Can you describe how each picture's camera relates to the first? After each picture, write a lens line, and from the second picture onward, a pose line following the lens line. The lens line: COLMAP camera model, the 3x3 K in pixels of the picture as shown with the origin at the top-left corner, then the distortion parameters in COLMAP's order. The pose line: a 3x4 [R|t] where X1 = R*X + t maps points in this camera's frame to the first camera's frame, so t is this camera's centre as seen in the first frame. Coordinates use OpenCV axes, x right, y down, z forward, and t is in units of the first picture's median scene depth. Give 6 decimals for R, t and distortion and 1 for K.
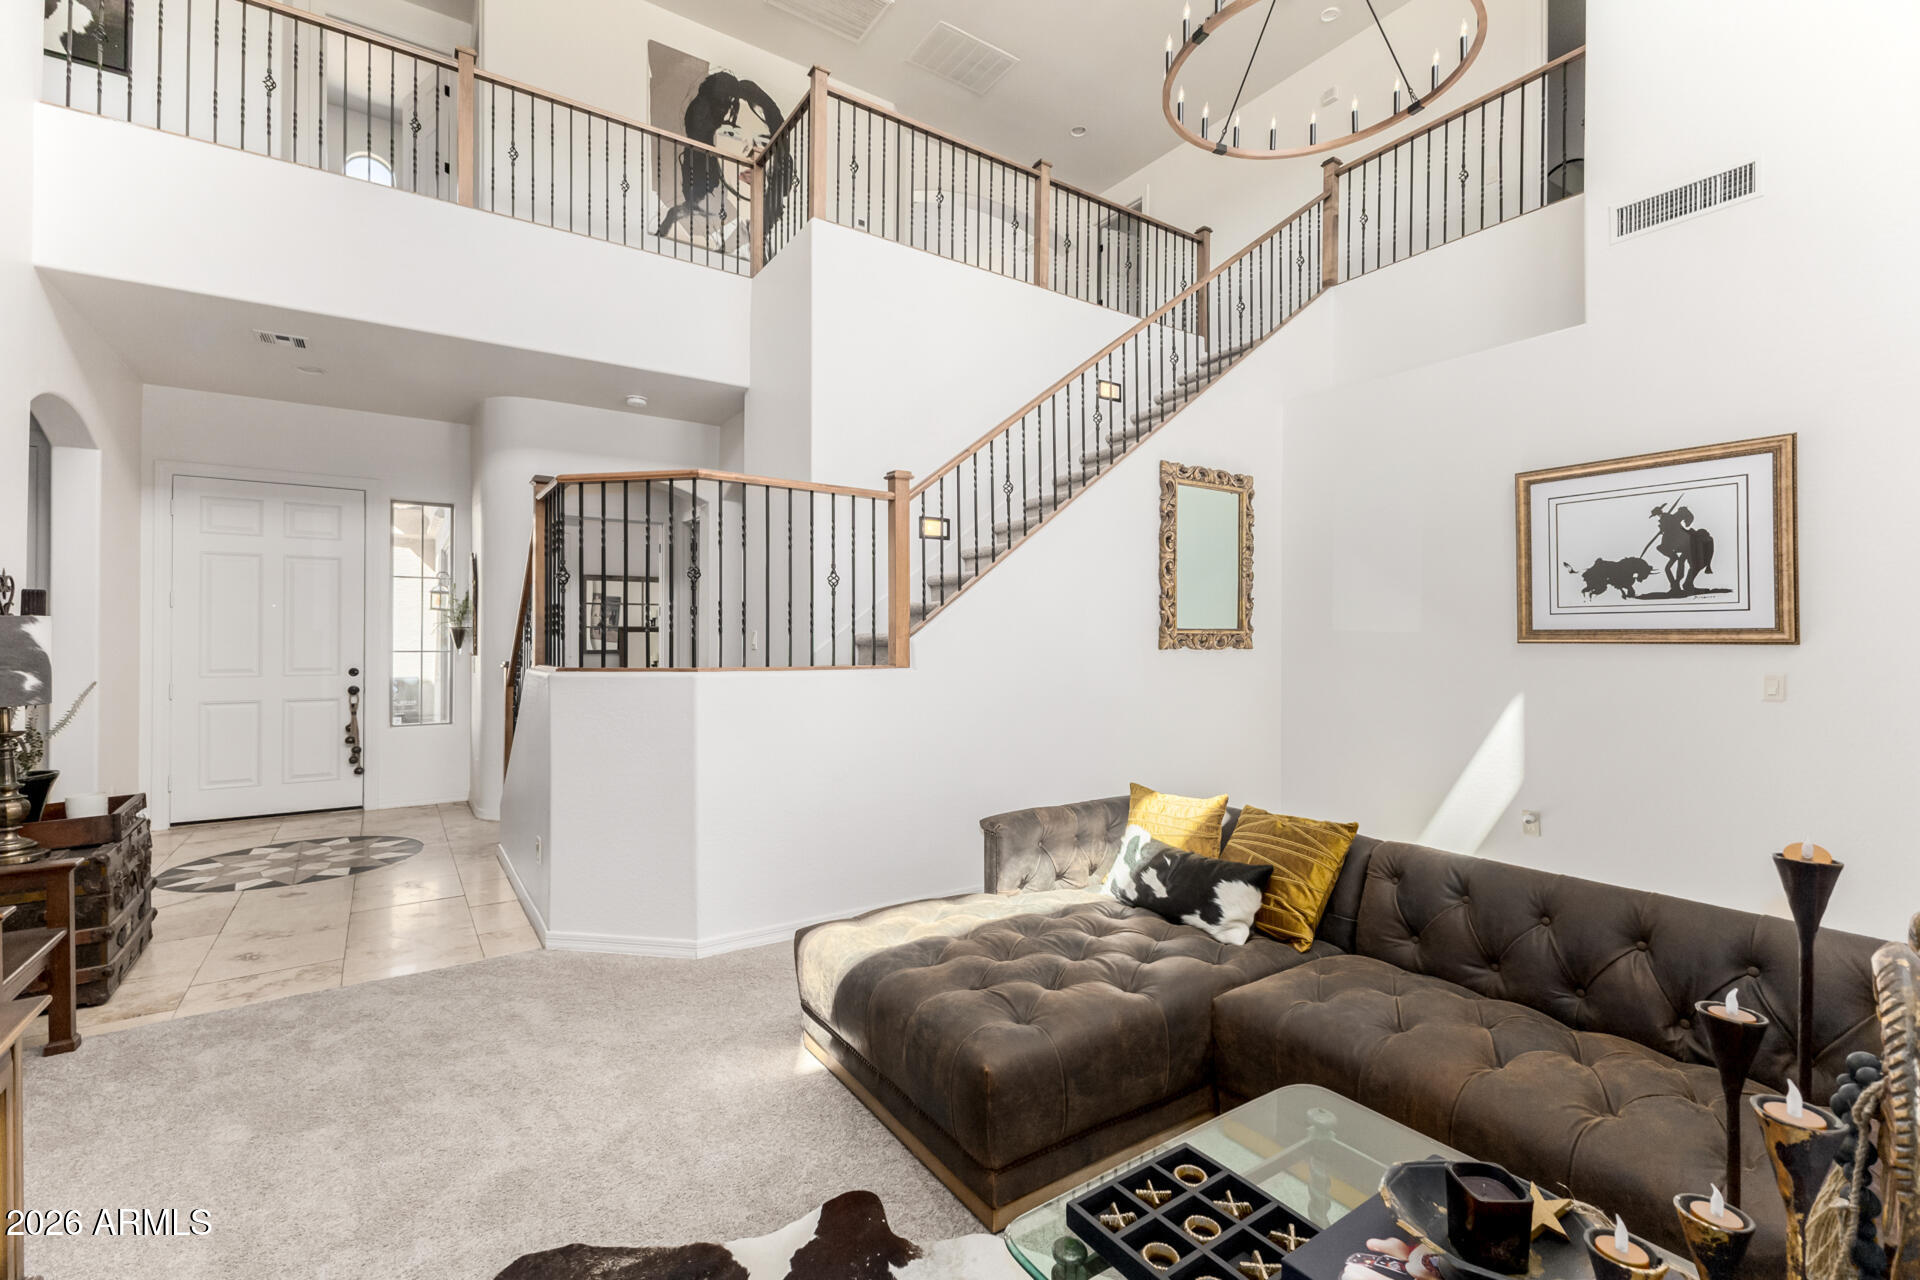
lens RADIAL K [[842.6, 0, 956.9], [0, 842.6, 637.7], [0, 0, 1]] dist [0.008572, -0.000379]
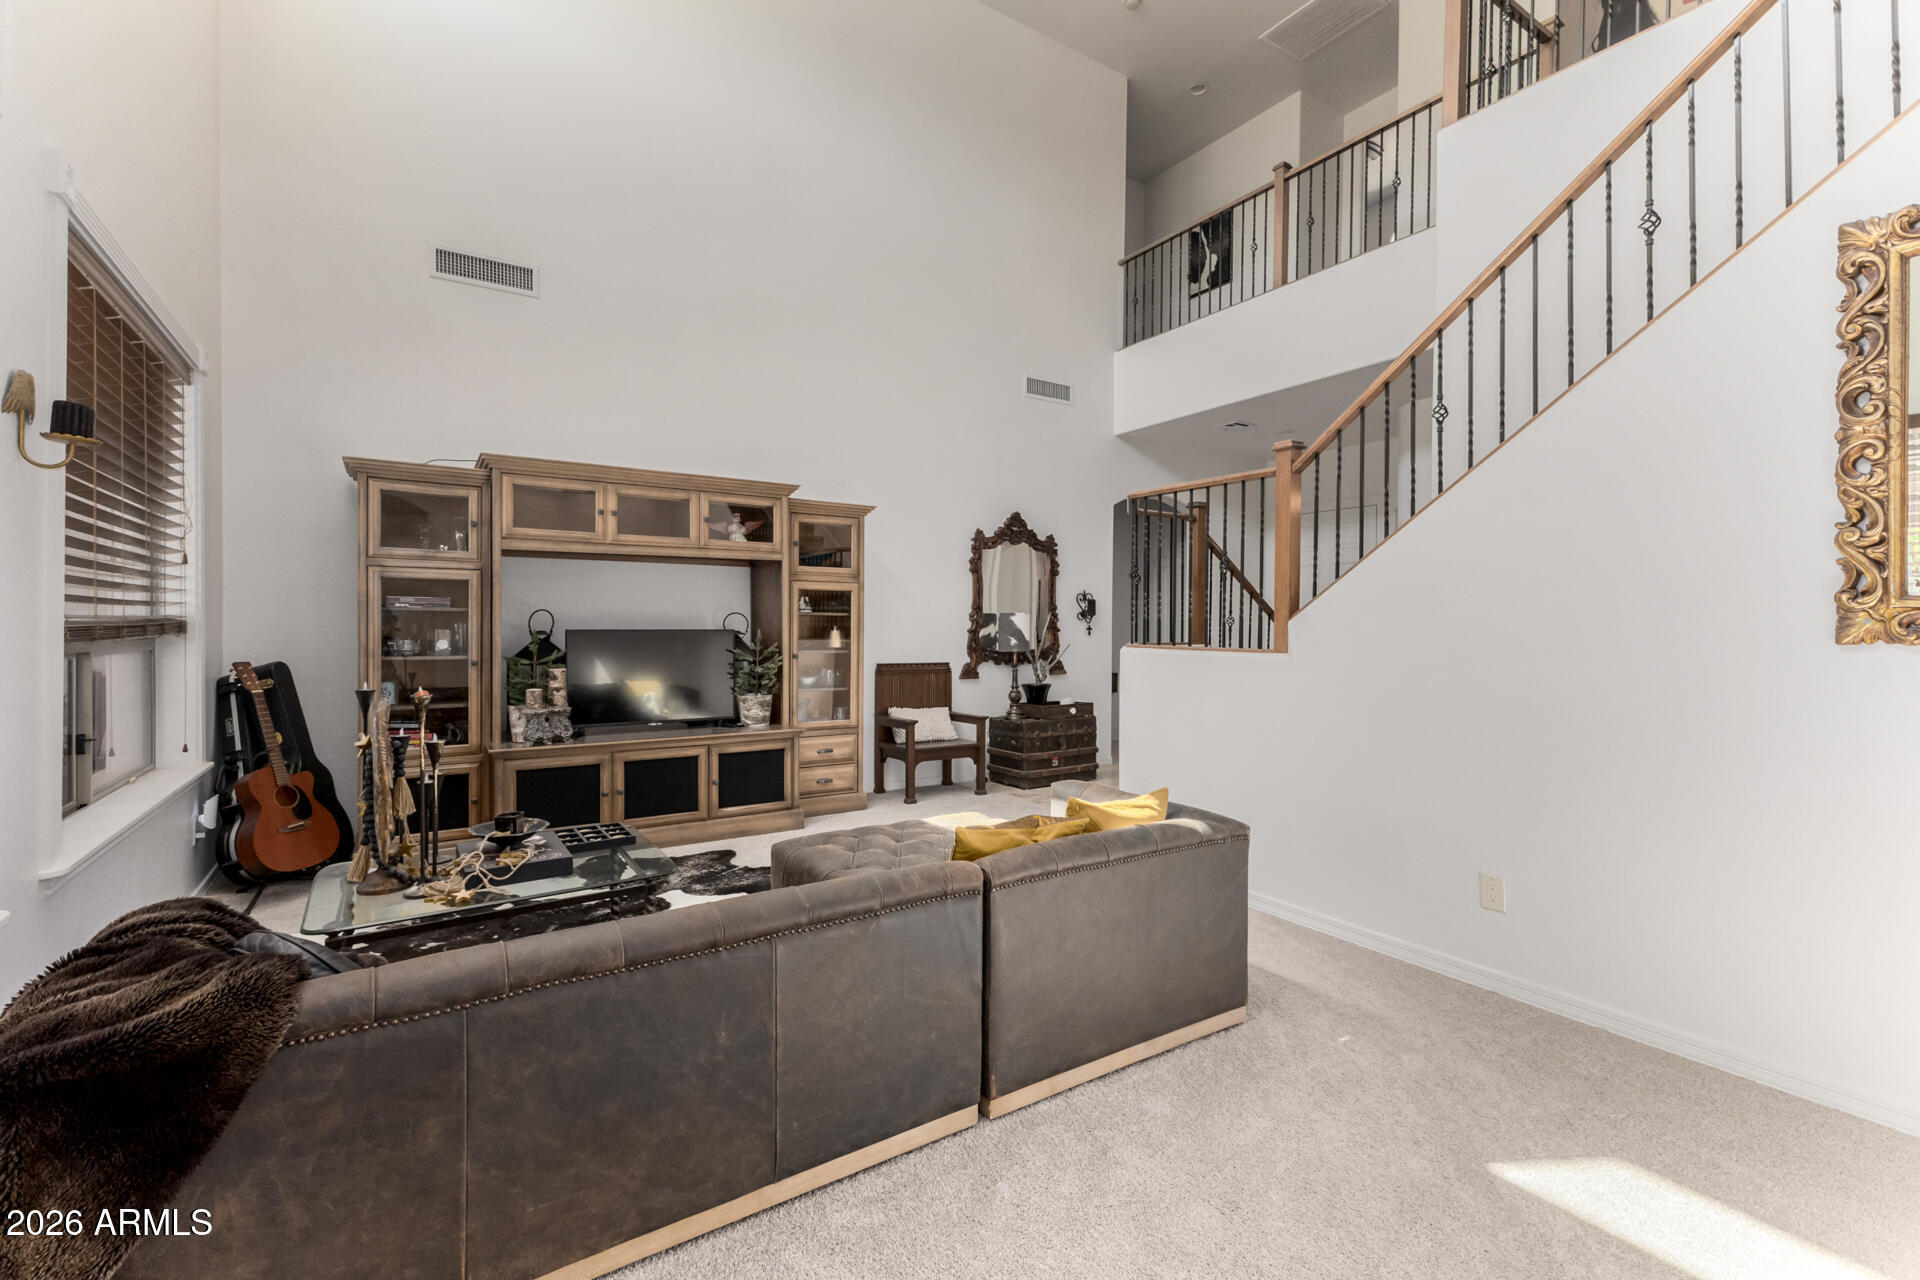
lens RADIAL K [[848.4, 0, 966.5], [0, 848.4, 623.4], [0, 0, 1]] dist [0.007848, -0.000151]
pose [[0.001346, -0.005339, -0.999985, 0.657130], [-0.008616, 0.999949, -0.005351, 0.009184], [0.999962, 0.008623, 0.001300, 0.499883]]
